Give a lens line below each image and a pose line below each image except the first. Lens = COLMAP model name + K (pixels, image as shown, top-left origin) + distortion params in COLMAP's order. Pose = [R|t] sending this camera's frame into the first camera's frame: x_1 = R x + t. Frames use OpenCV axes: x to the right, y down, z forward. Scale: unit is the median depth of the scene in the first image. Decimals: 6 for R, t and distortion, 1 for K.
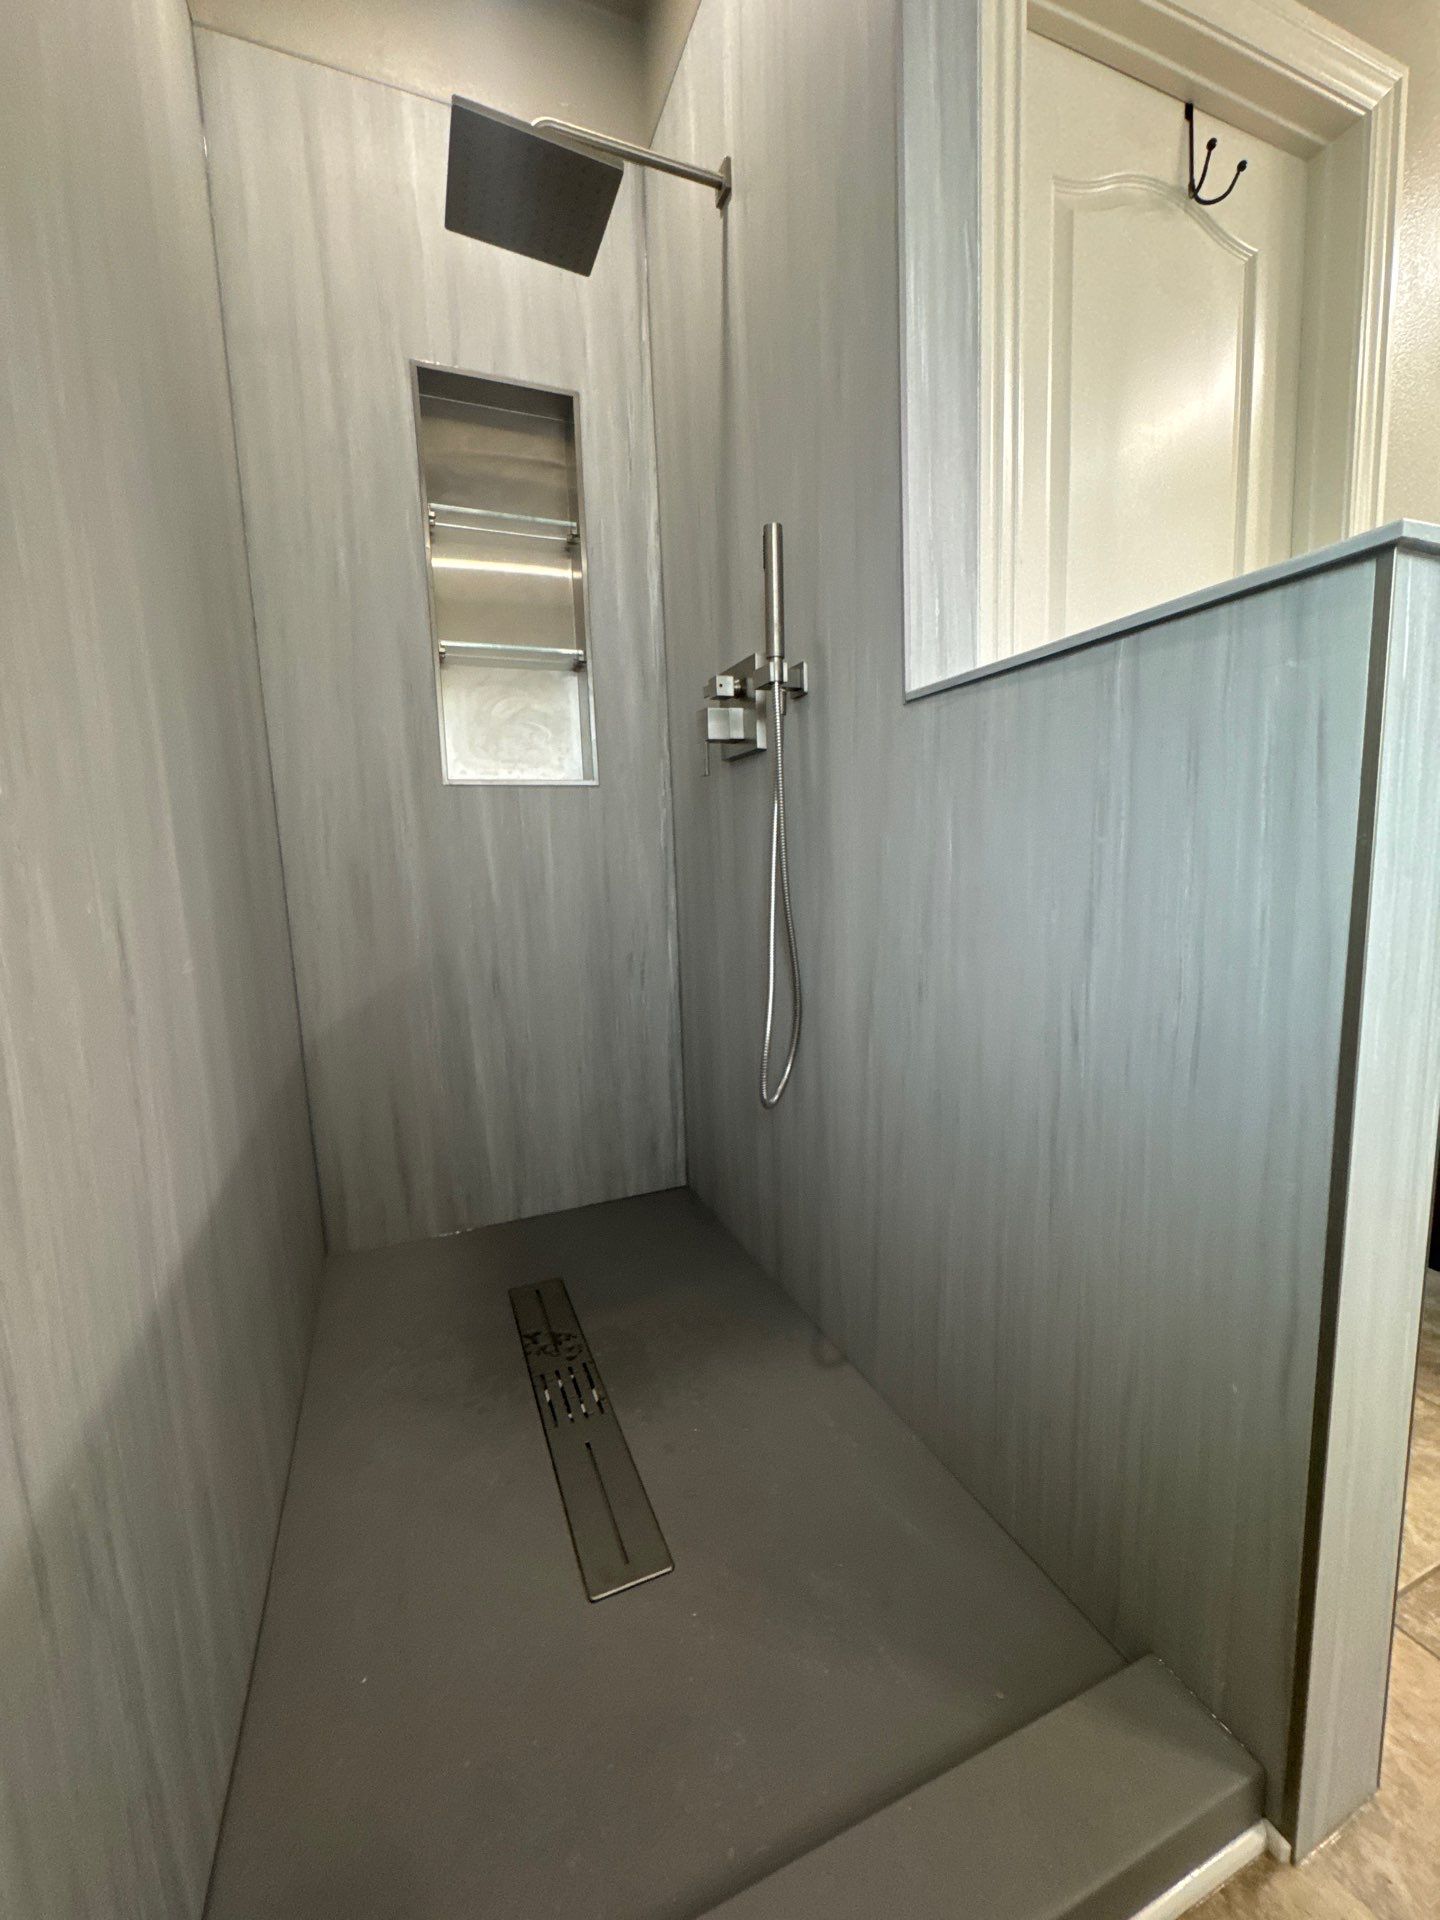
lens RADIAL K [[769.5, 0, 721.5], [0, 769.5, 958.7], [0, 0, 1]] dist [-0.004031, -0.000259]
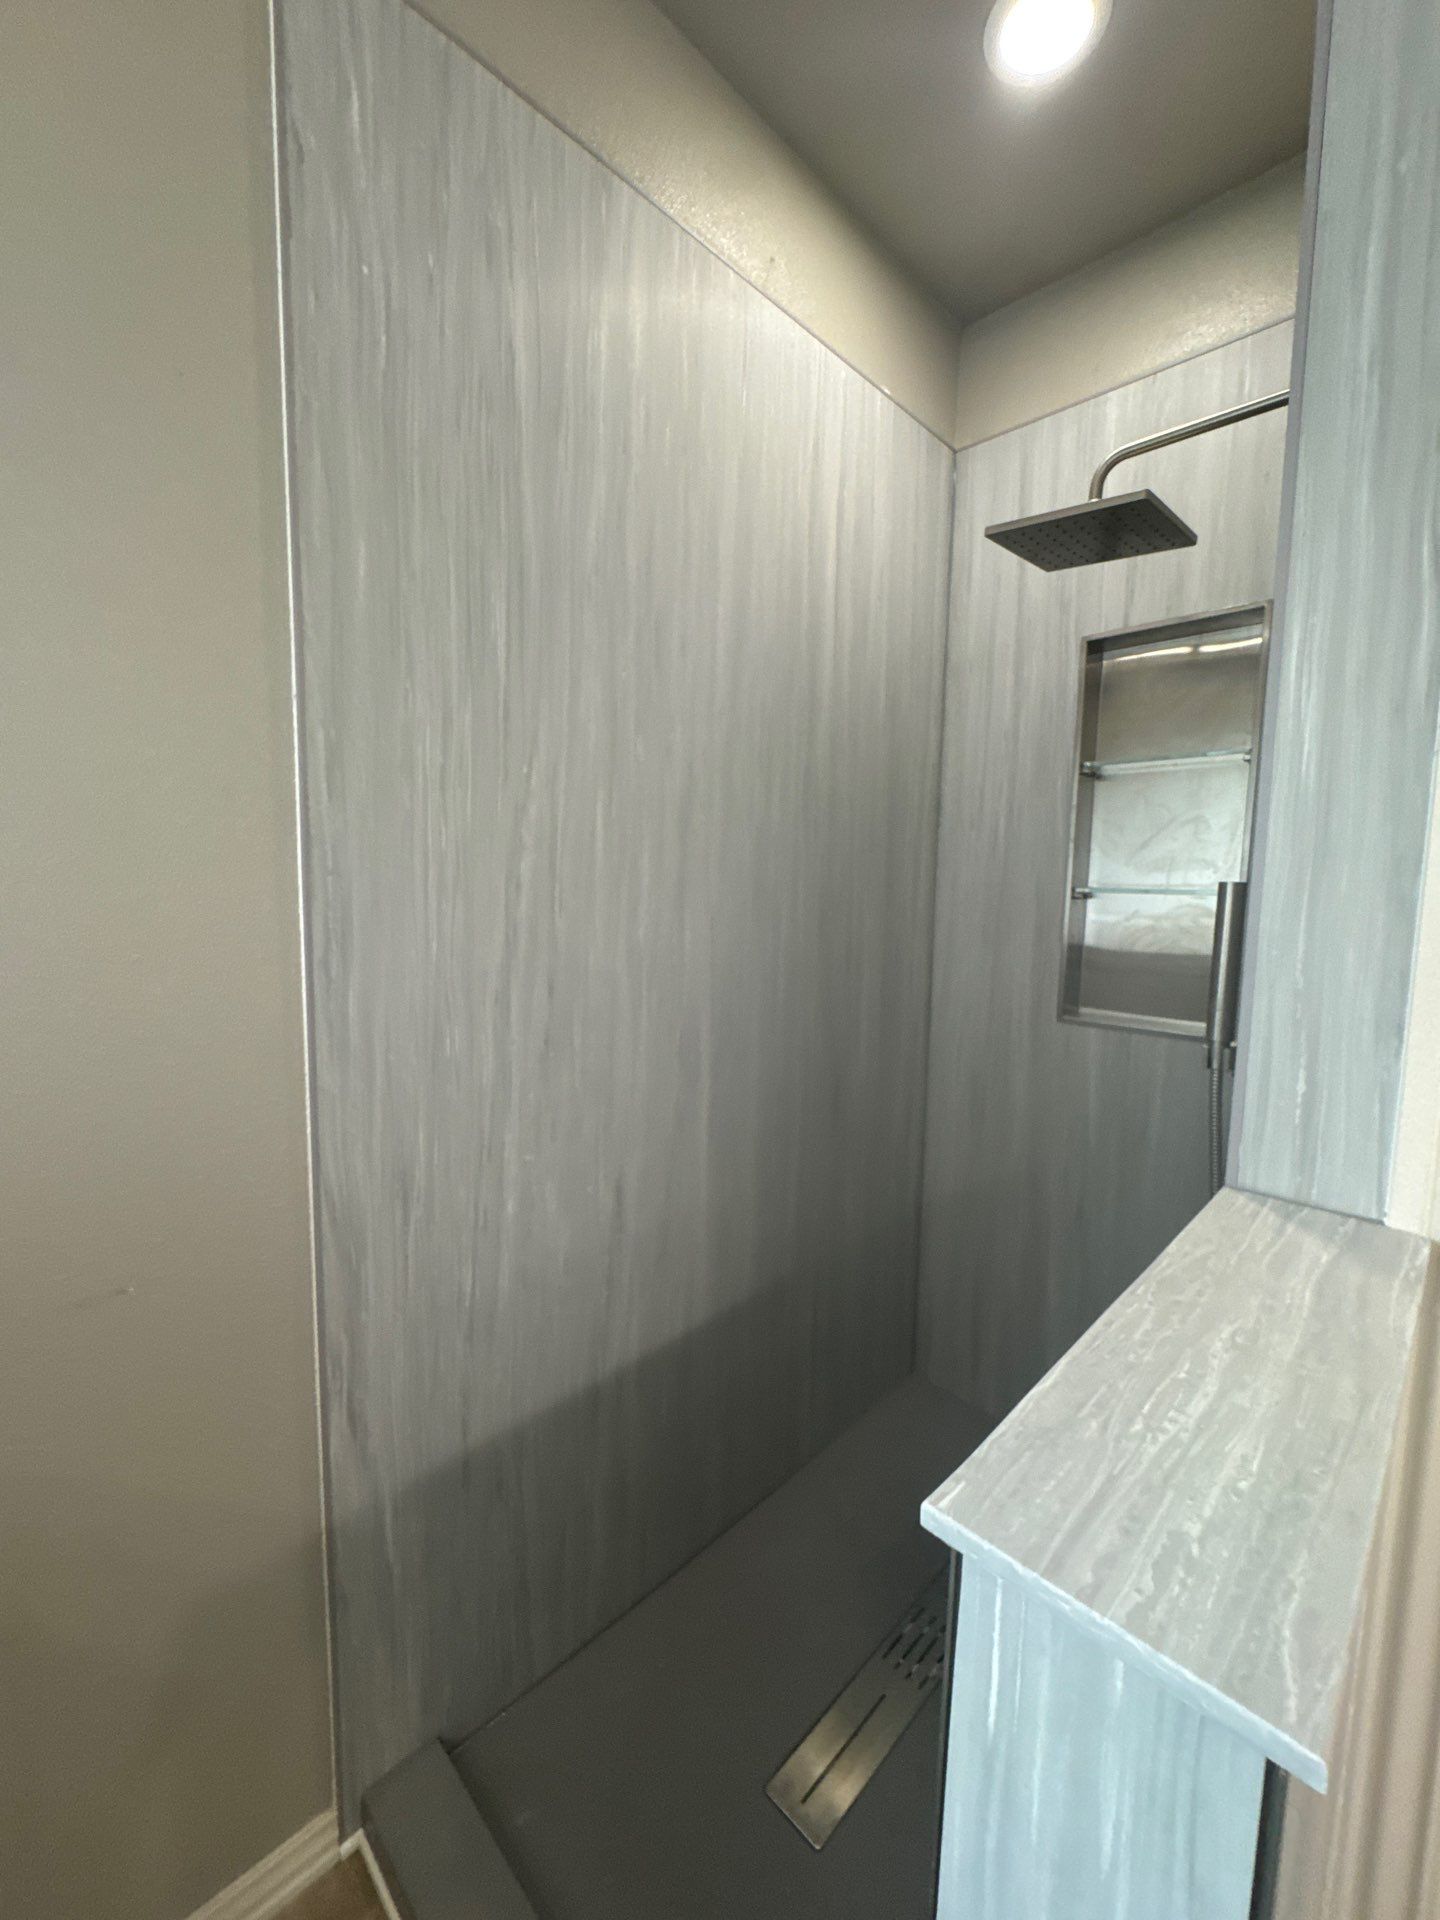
lens RADIAL K [[769.5, 0, 719.7], [0, 769.5, 959.6], [0, 0, 1]] dist [-0.004031, -0.000259]
pose [[0.383801, 0.134402, -0.913582, 0.476752], [-0.152103, 0.985039, 0.081015, -0.374700], [0.910803, 0.107865, 0.398502, 0.170431]]
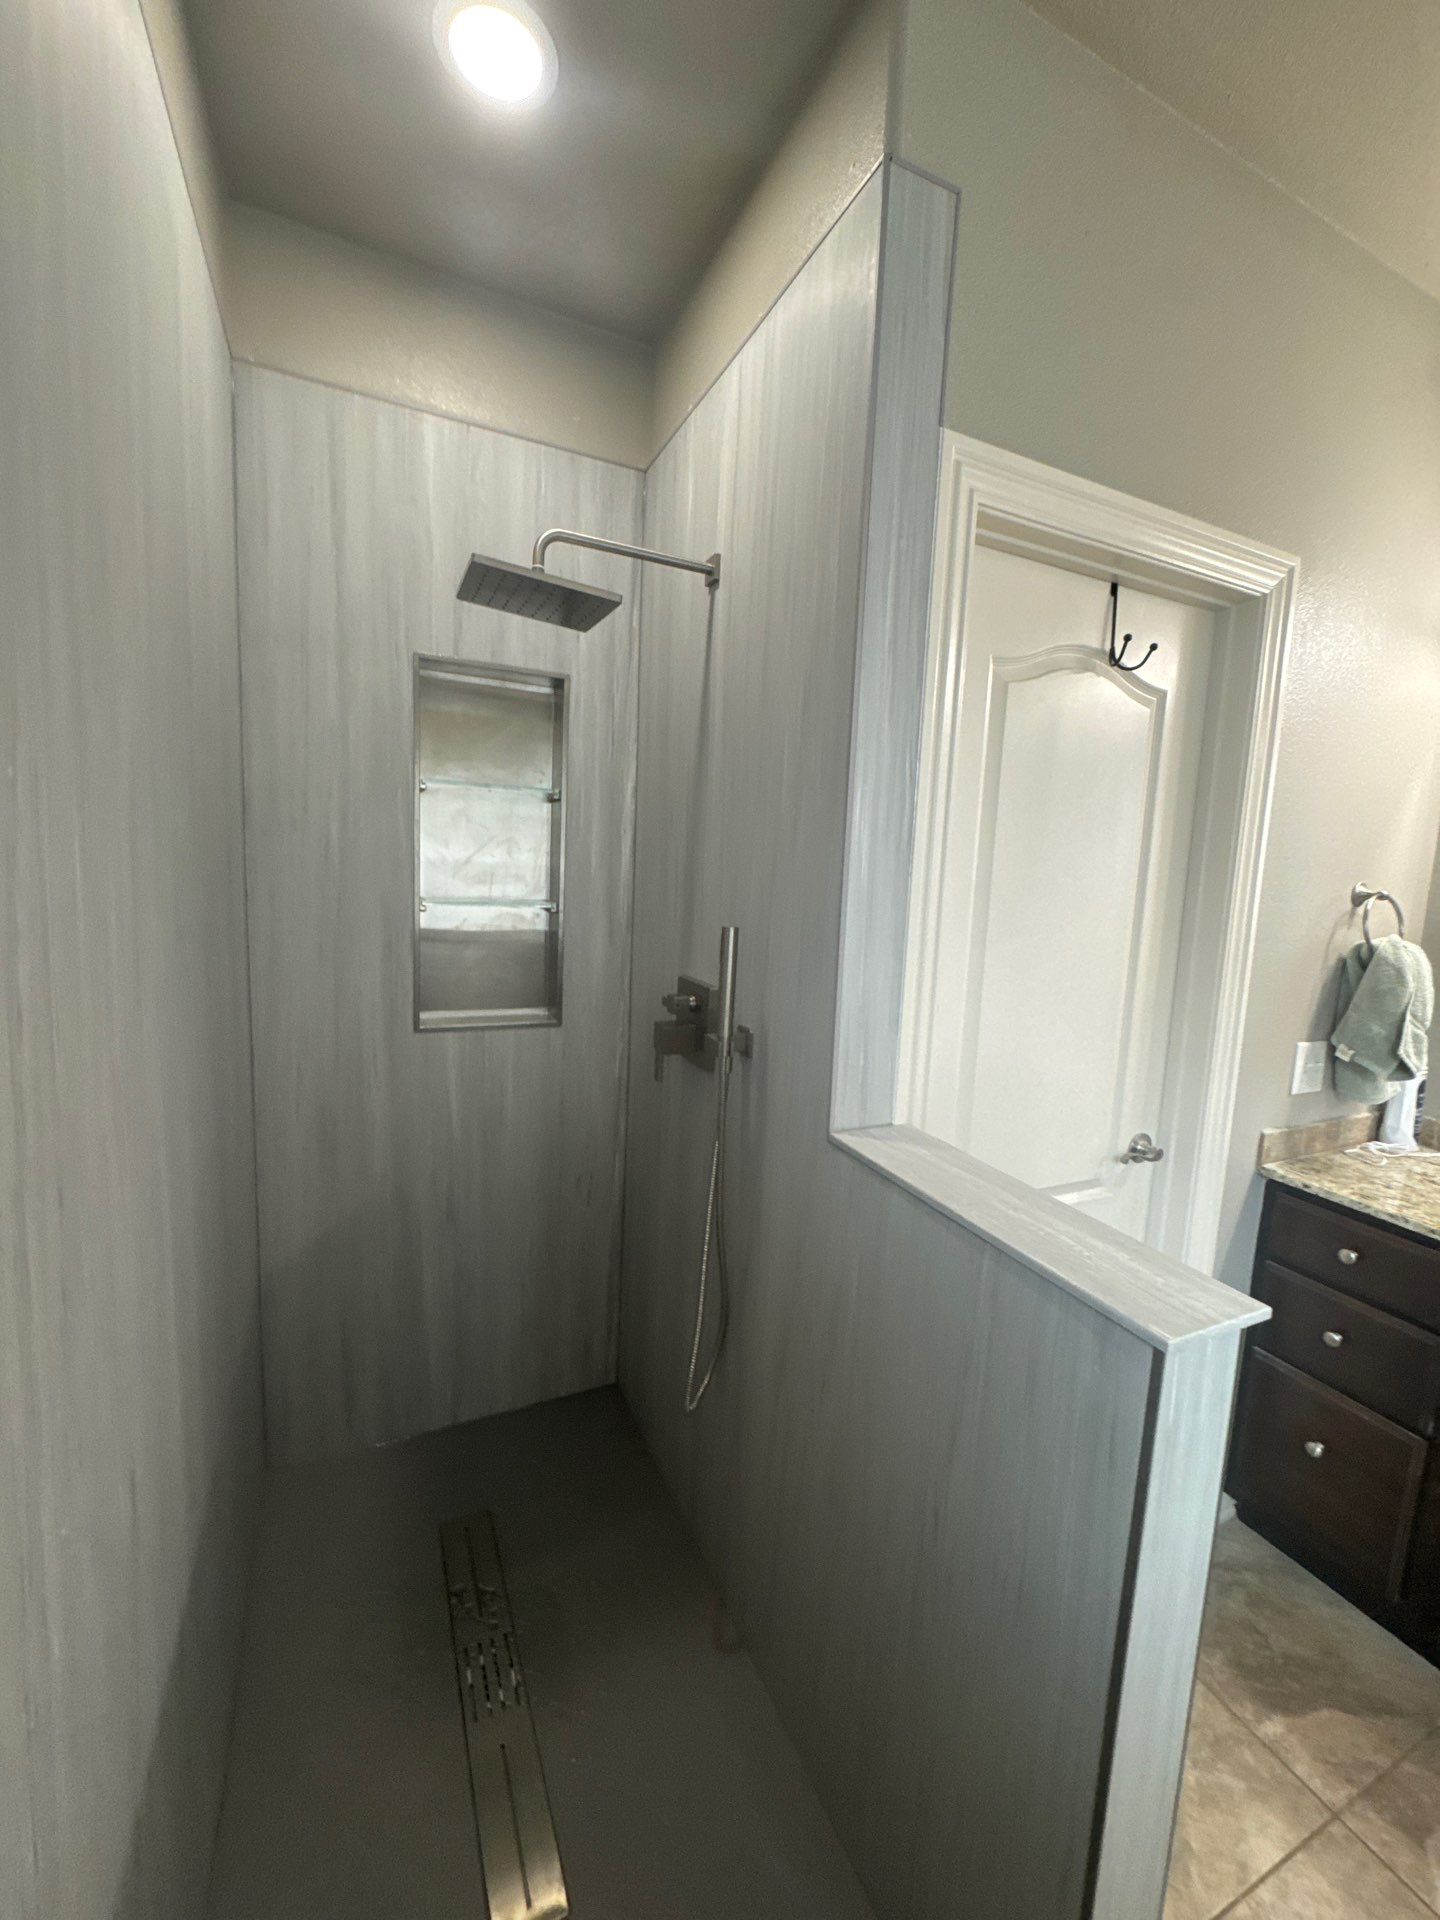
lens RADIAL K [[769.5, 0, 721.3], [0, 769.5, 959.2], [0, 0, 1]] dist [-0.004031, -0.000259]
pose [[0.995665, 0.074865, 0.055199, -0.004237], [-0.074388, 0.997173, -0.010640, -0.401558], [-0.055839, 0.006487, 0.998419, -0.104171]]
